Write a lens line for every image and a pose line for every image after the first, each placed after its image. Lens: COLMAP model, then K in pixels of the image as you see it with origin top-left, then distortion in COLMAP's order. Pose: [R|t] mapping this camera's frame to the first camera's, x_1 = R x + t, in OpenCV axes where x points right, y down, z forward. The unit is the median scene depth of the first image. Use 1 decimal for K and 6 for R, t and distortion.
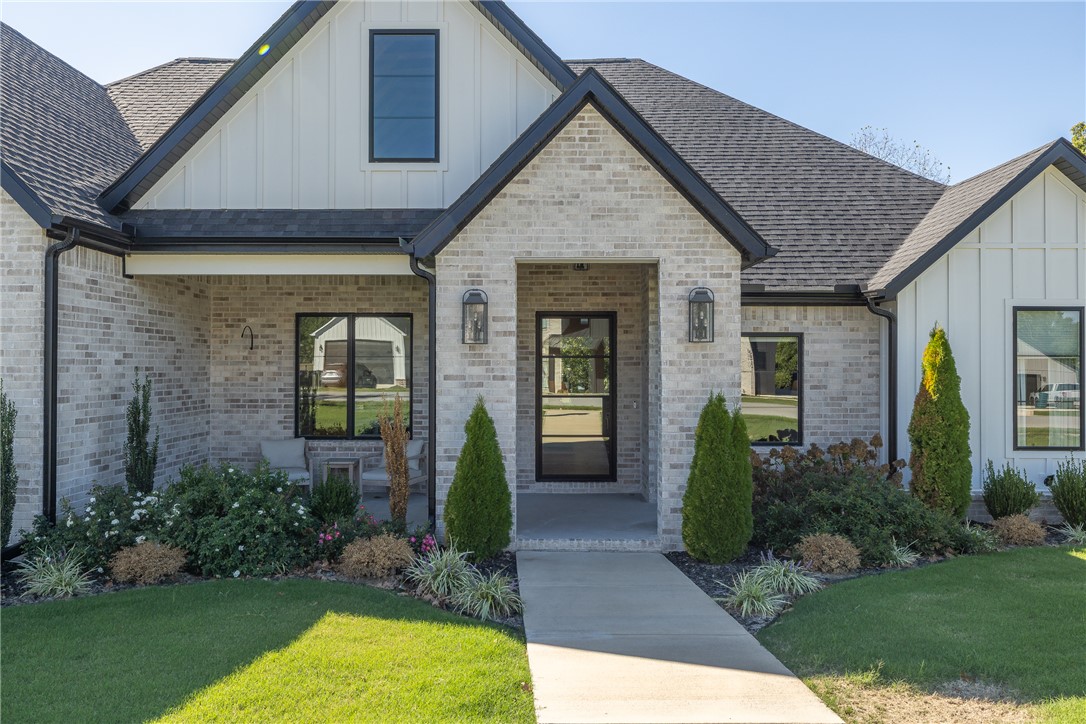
lens RADIAL K [[828.4, 0, 543.9], [0, 828.4, 352.5], [0, 0, 1]] dist [-0.004872, -0.002306]
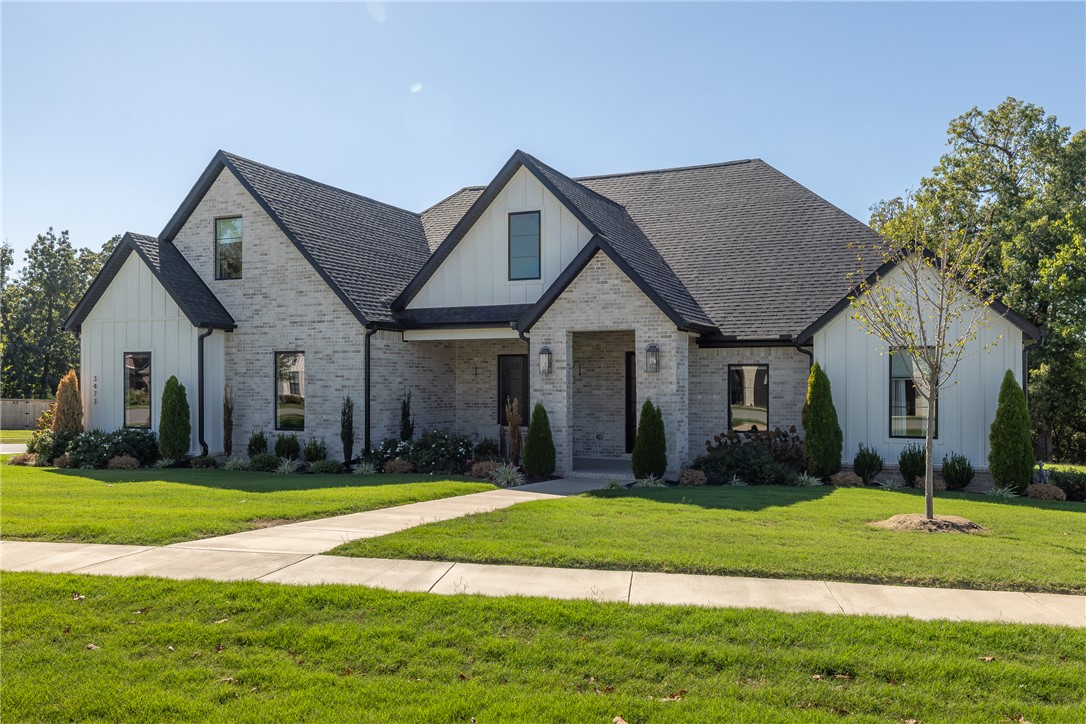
lens RADIAL K [[828.4, 0, 542.5], [0, 828.4, 370.1], [0, 0, 1]] dist [-0.004872, -0.002306]
pose [[0.917262, -0.007760, -0.398210, 0.695983], [0.008112, 0.999967, -0.000799, -0.017020], [0.398203, -0.002497, 0.917294, -0.833431]]
